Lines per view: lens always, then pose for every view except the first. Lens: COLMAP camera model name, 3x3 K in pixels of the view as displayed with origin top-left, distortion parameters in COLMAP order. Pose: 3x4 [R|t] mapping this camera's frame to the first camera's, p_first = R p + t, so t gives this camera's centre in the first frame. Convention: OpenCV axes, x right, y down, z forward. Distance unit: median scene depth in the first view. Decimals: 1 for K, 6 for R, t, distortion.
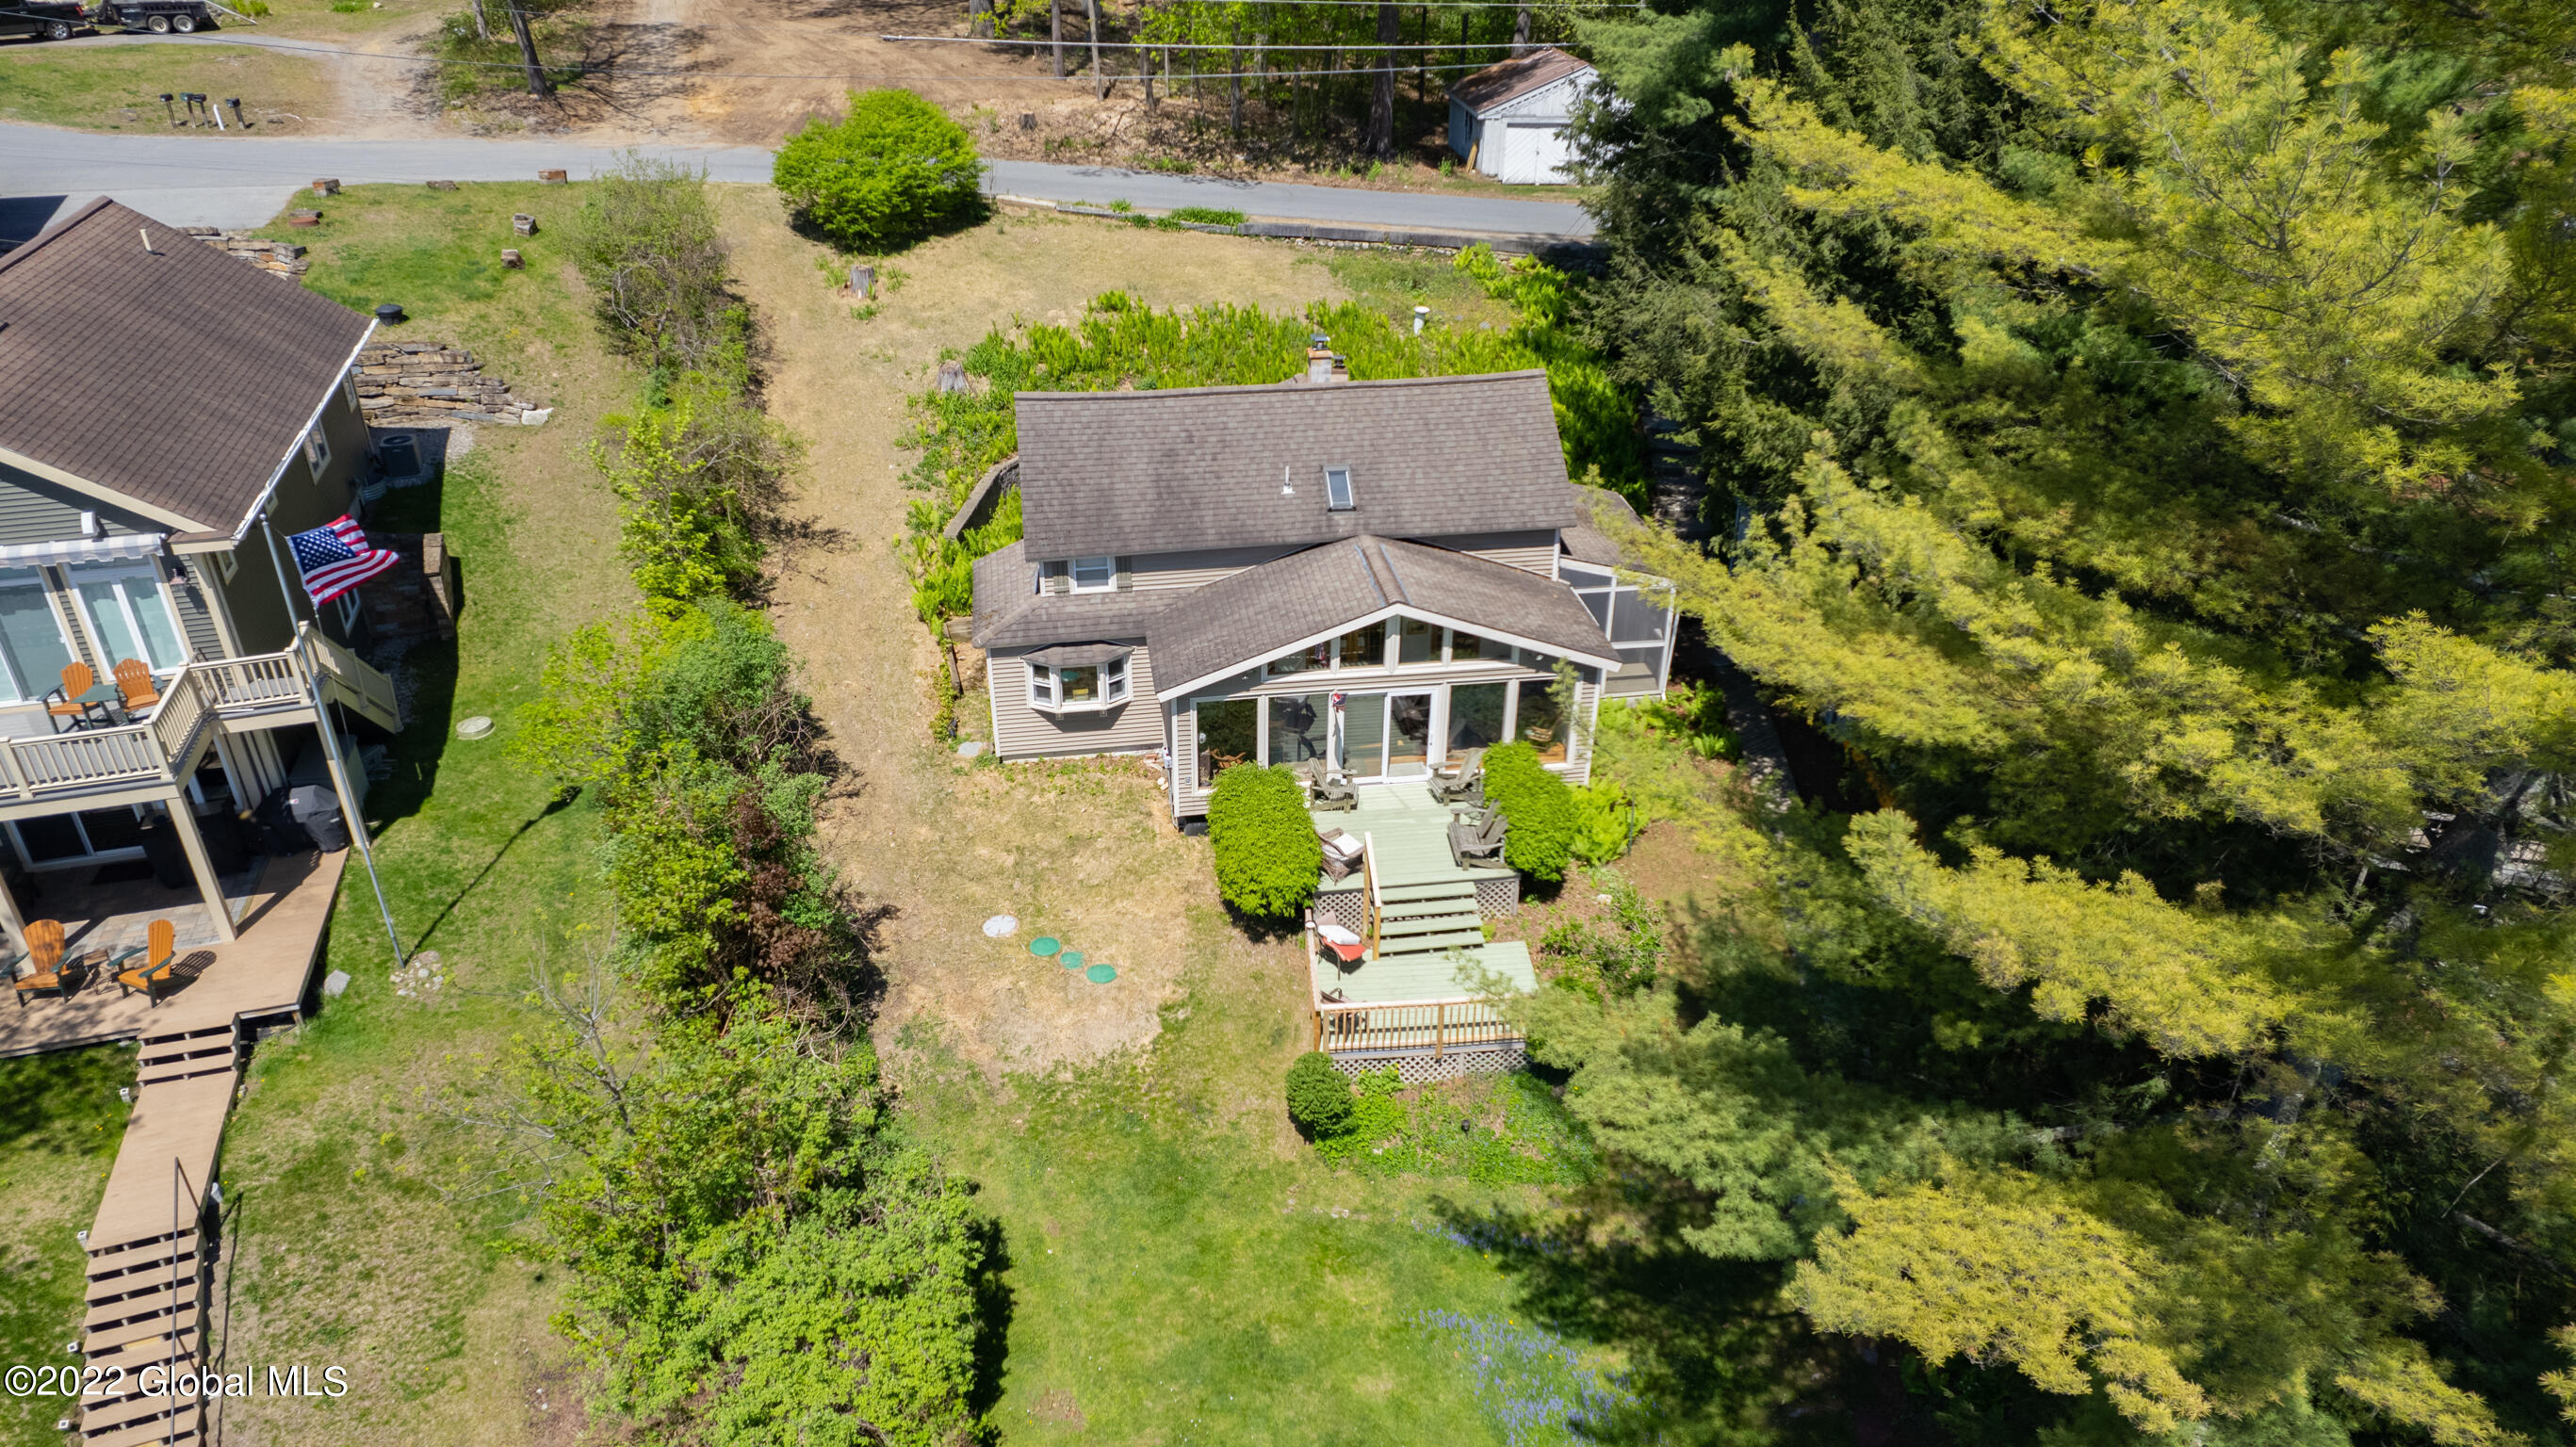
lens RADIAL K [[1644.3, 0, 1266.9], [0, 1644.3, 722.6], [0, 0, 1]] dist [-0.074652, 0.083747]
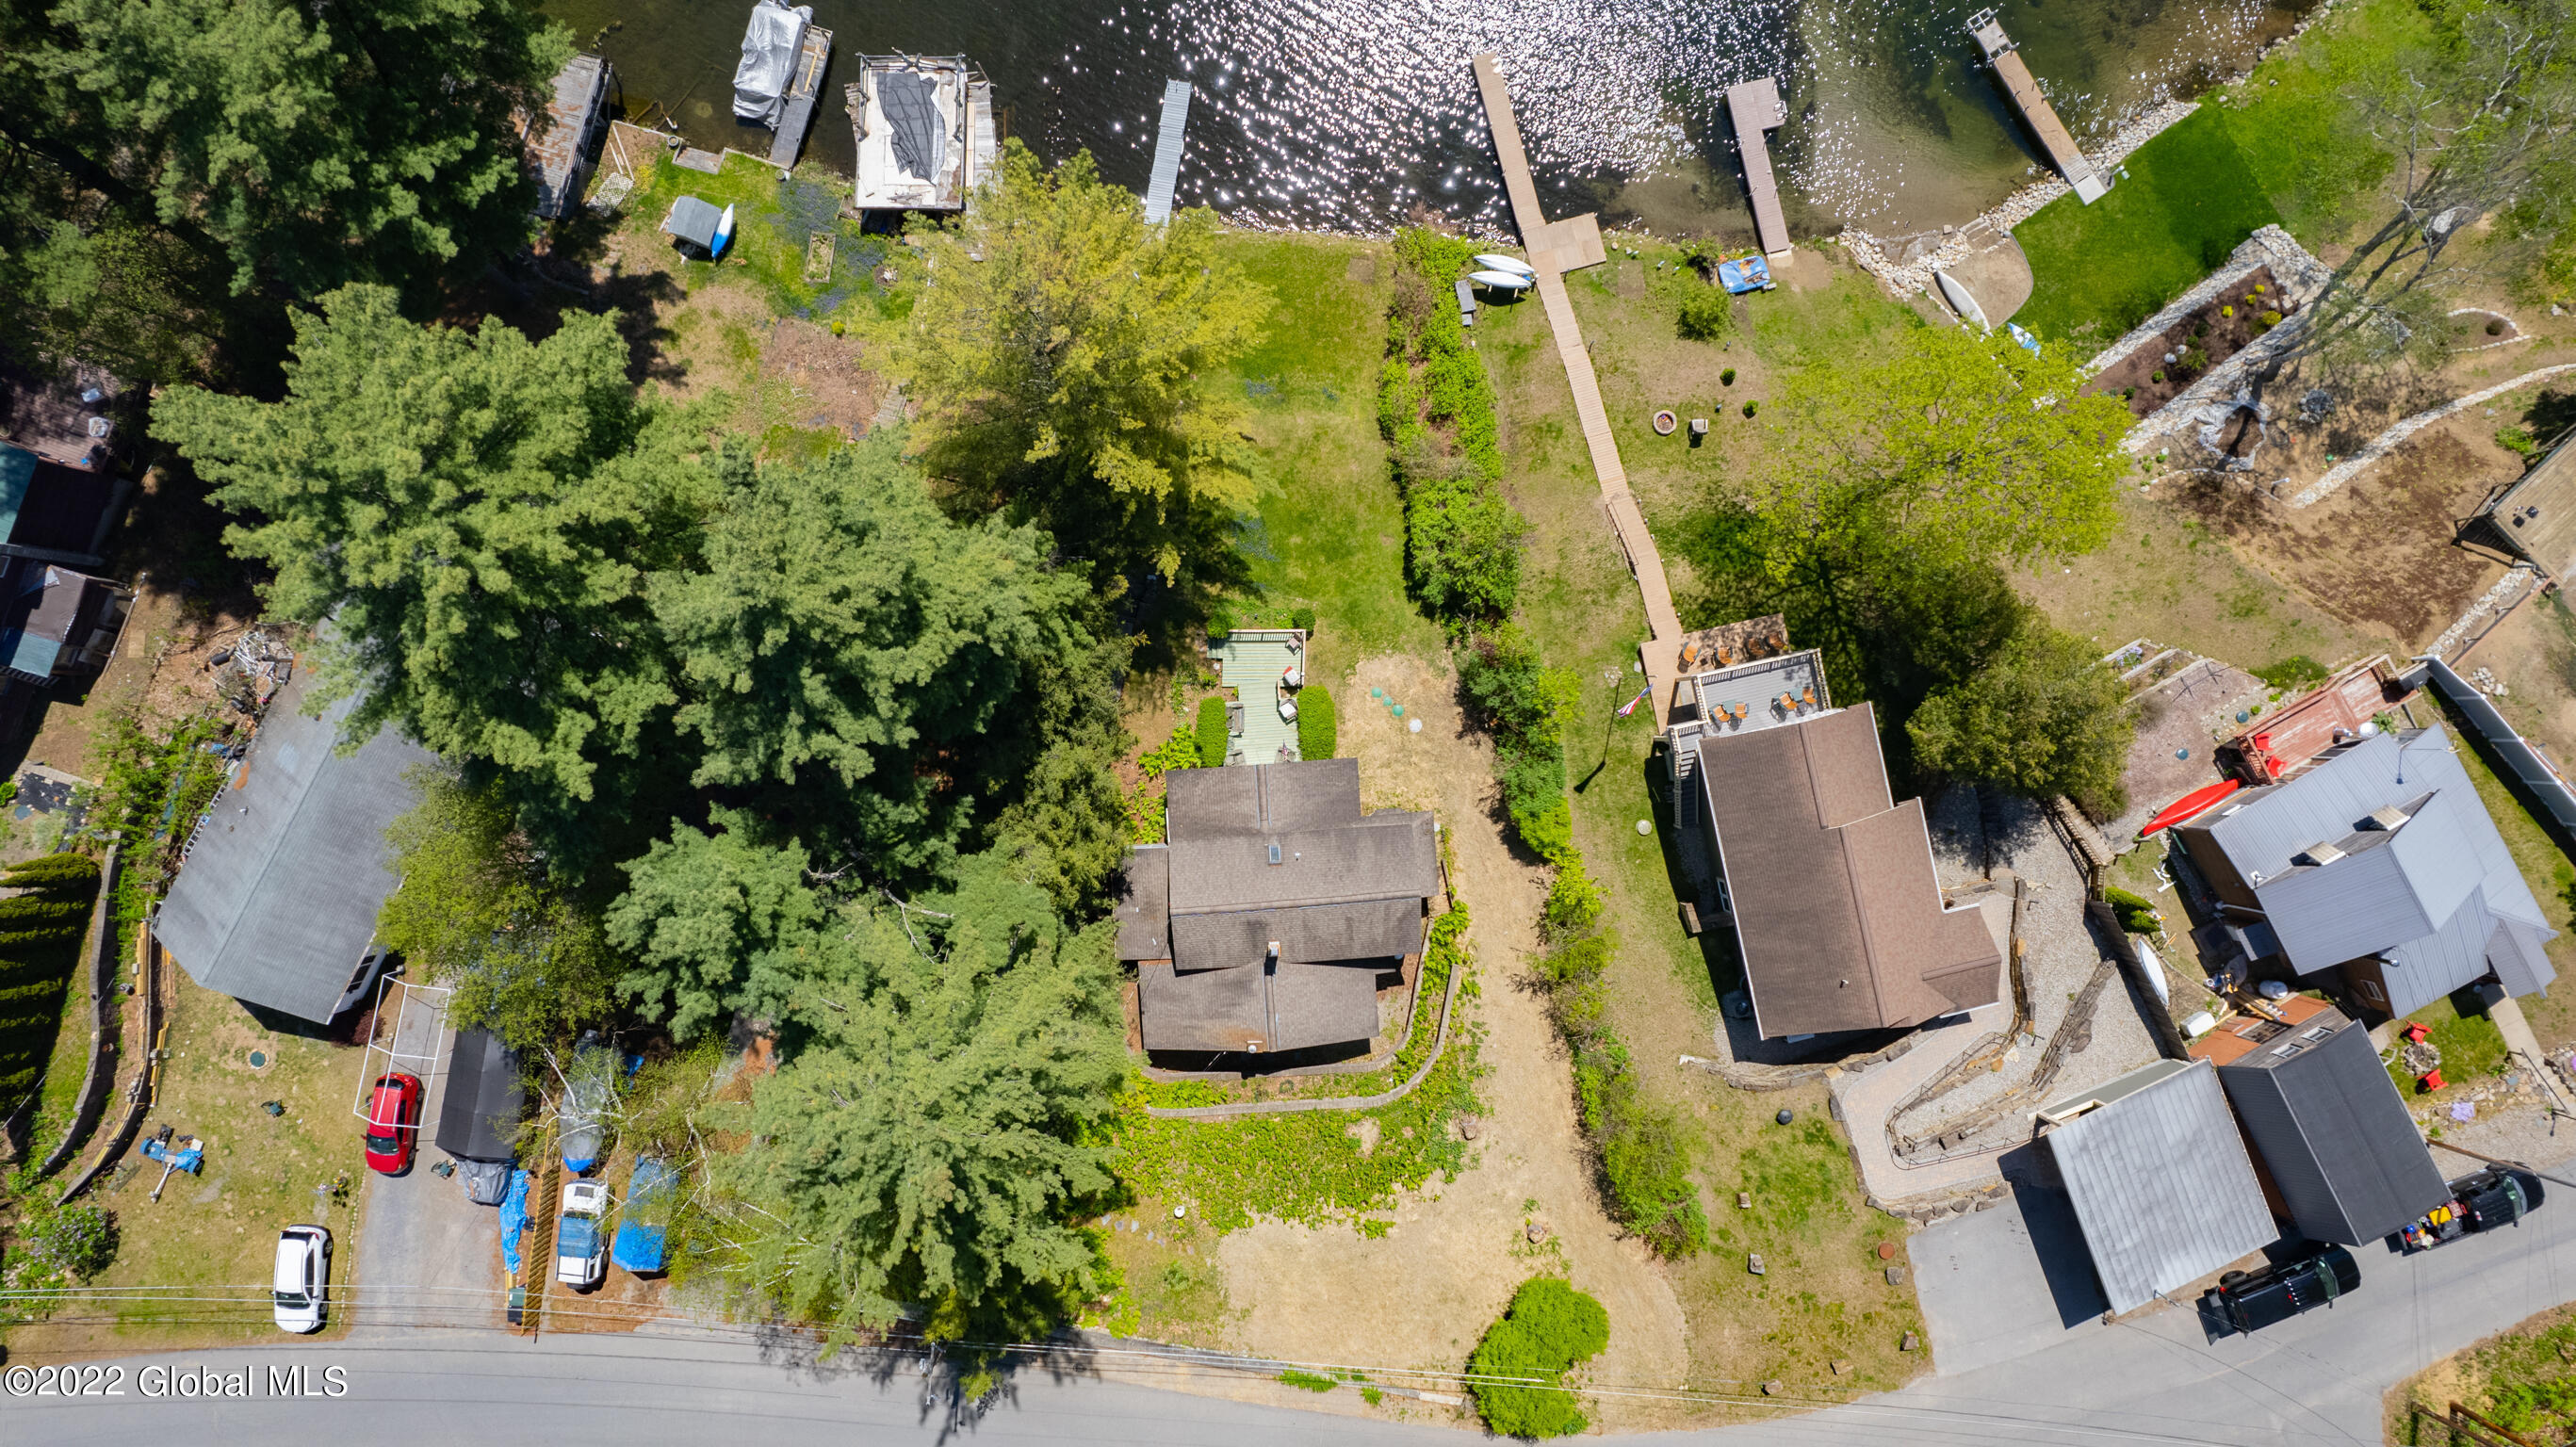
lens RADIAL K [[1666.8, 0, 1288.0], [0, 1666.8, 723.5], [0, 0, 1]] dist [-0.075070, 0.071108]
pose [[-0.997059, -0.076129, -0.008815, 0.061393], [0.029362, -0.485712, 0.873626, -2.069701], [-0.070789, 0.870797, 0.486519, -0.271546]]
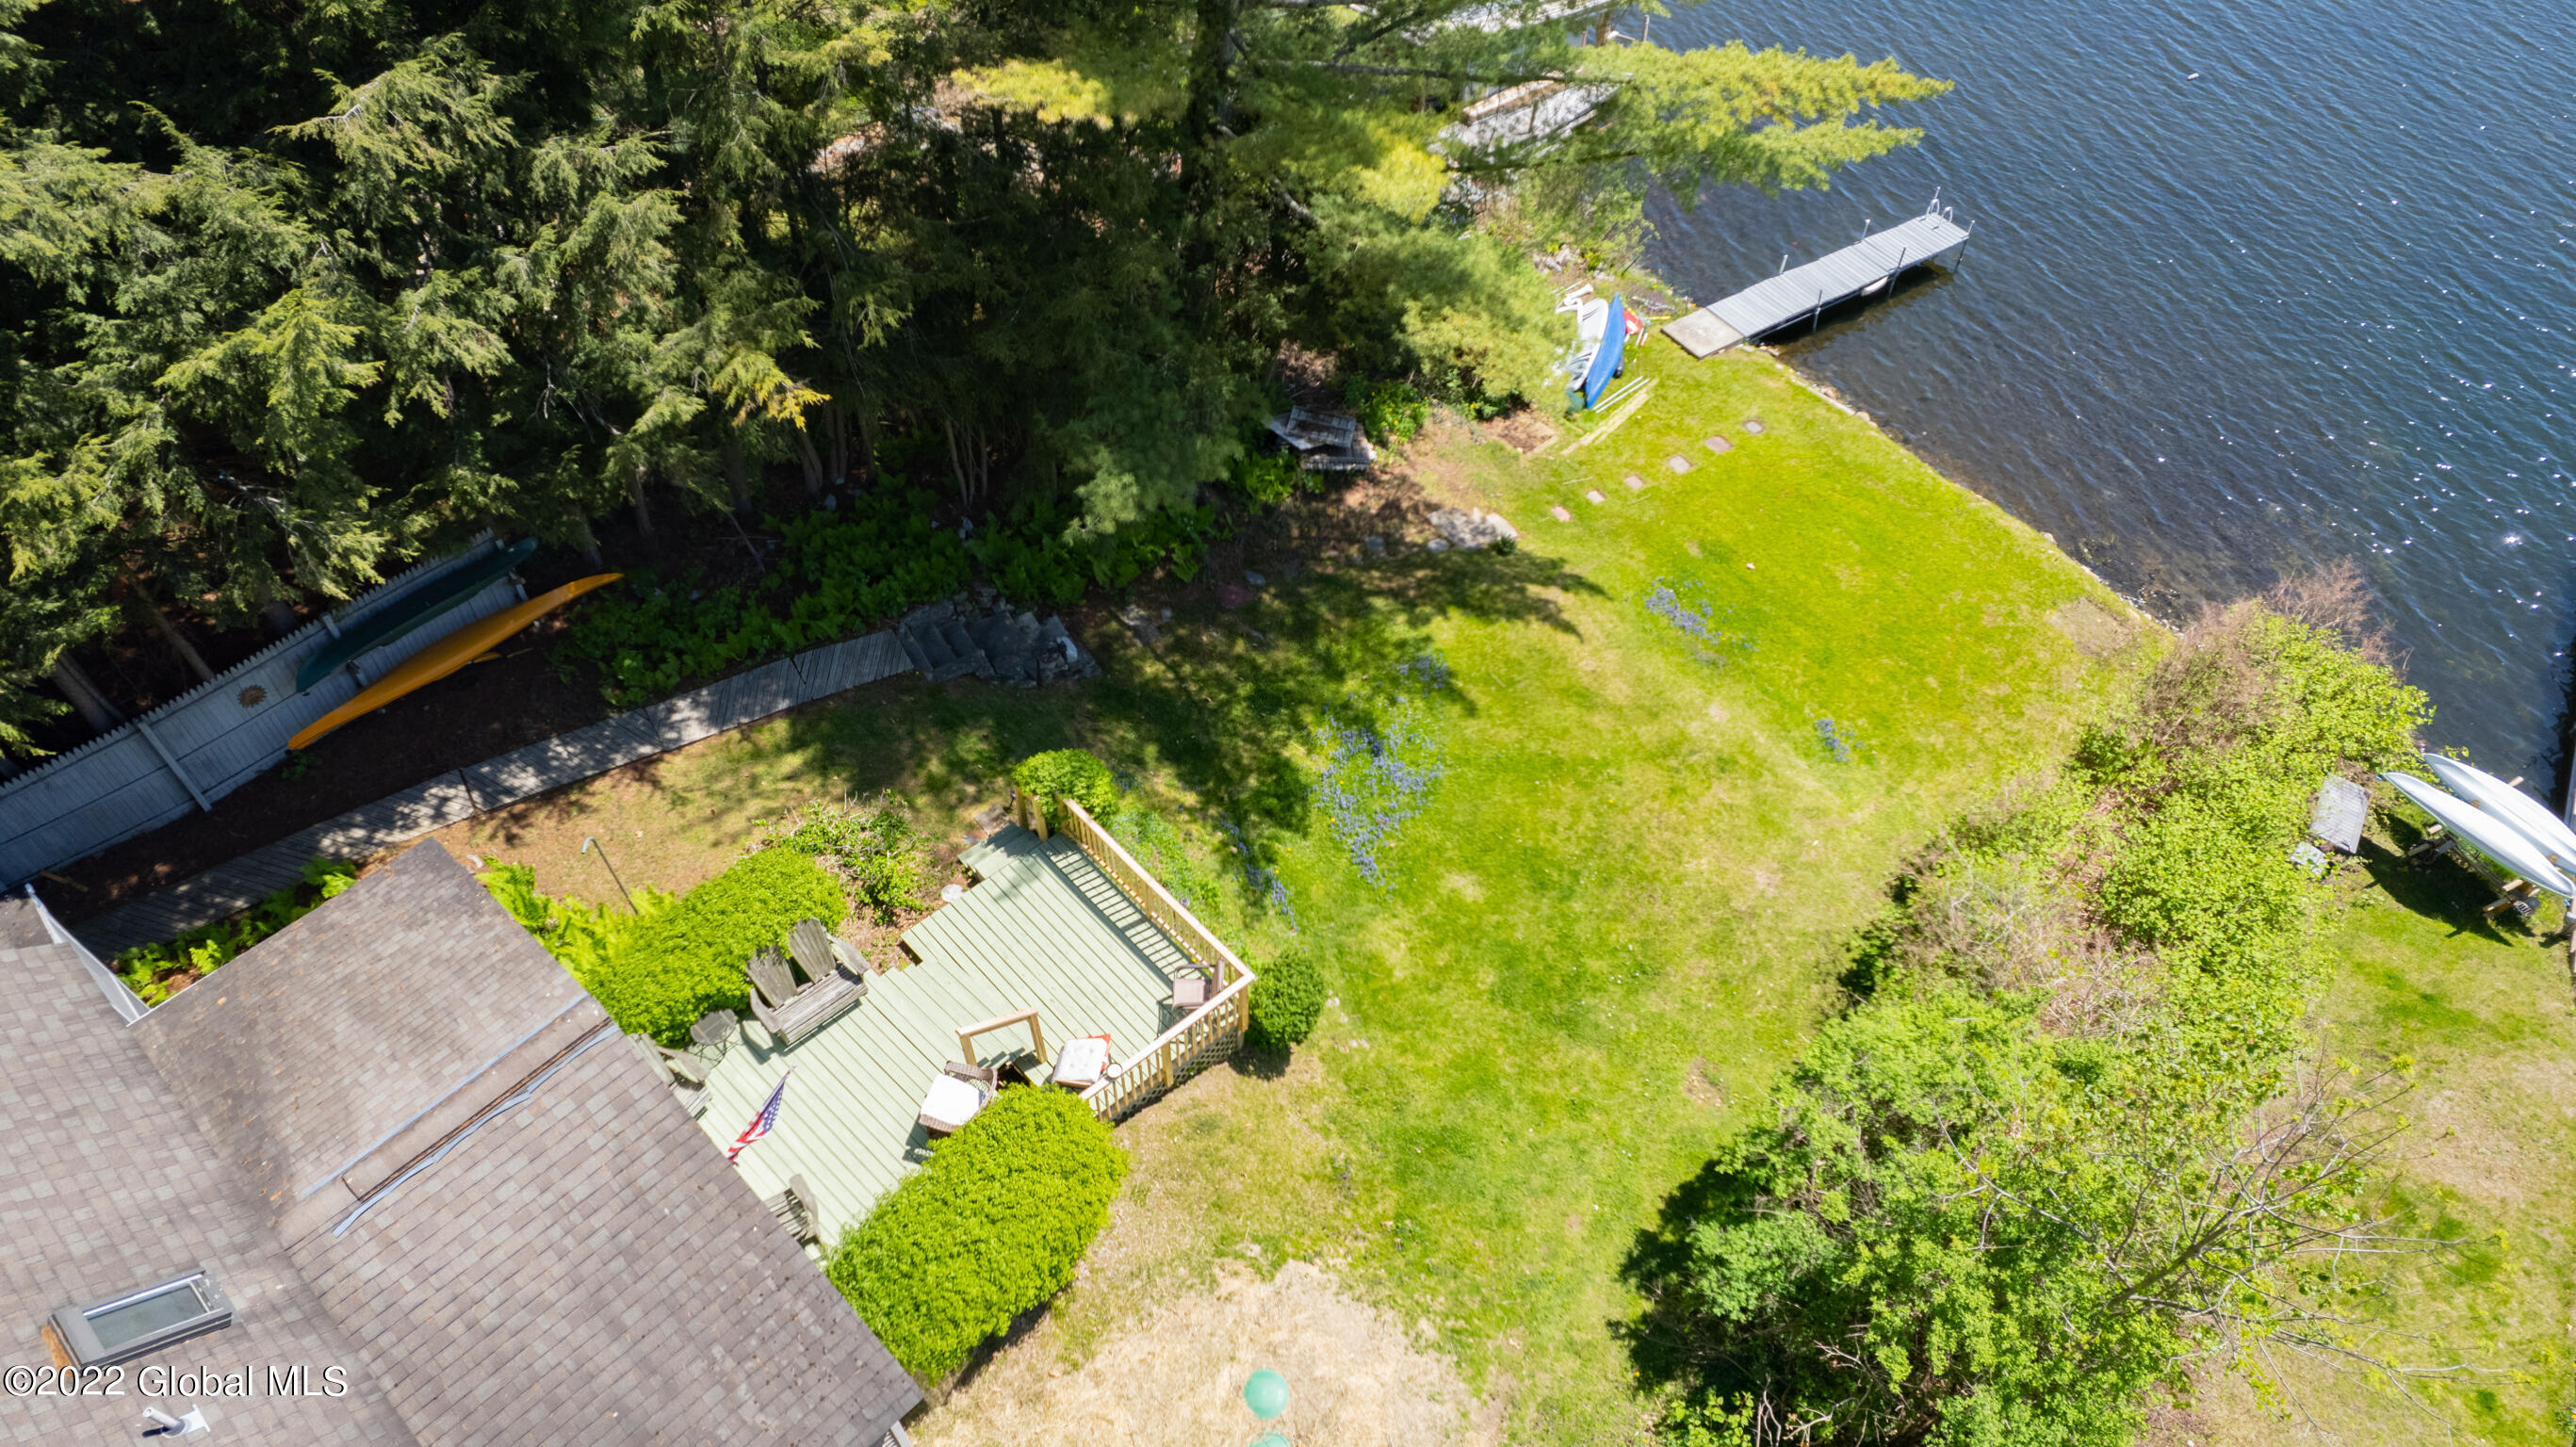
lens RADIAL K [[1644.3, 0, 1266.9], [0, 1644.3, 722.6], [0, 0, 1]] dist [-0.074652, 0.083747]
pose [[-0.615363, -0.620501, 0.486115, -0.220770], [0.374274, 0.312744, 0.872989, -0.433321], [-0.693720, 0.719145, 0.039786, 0.702307]]
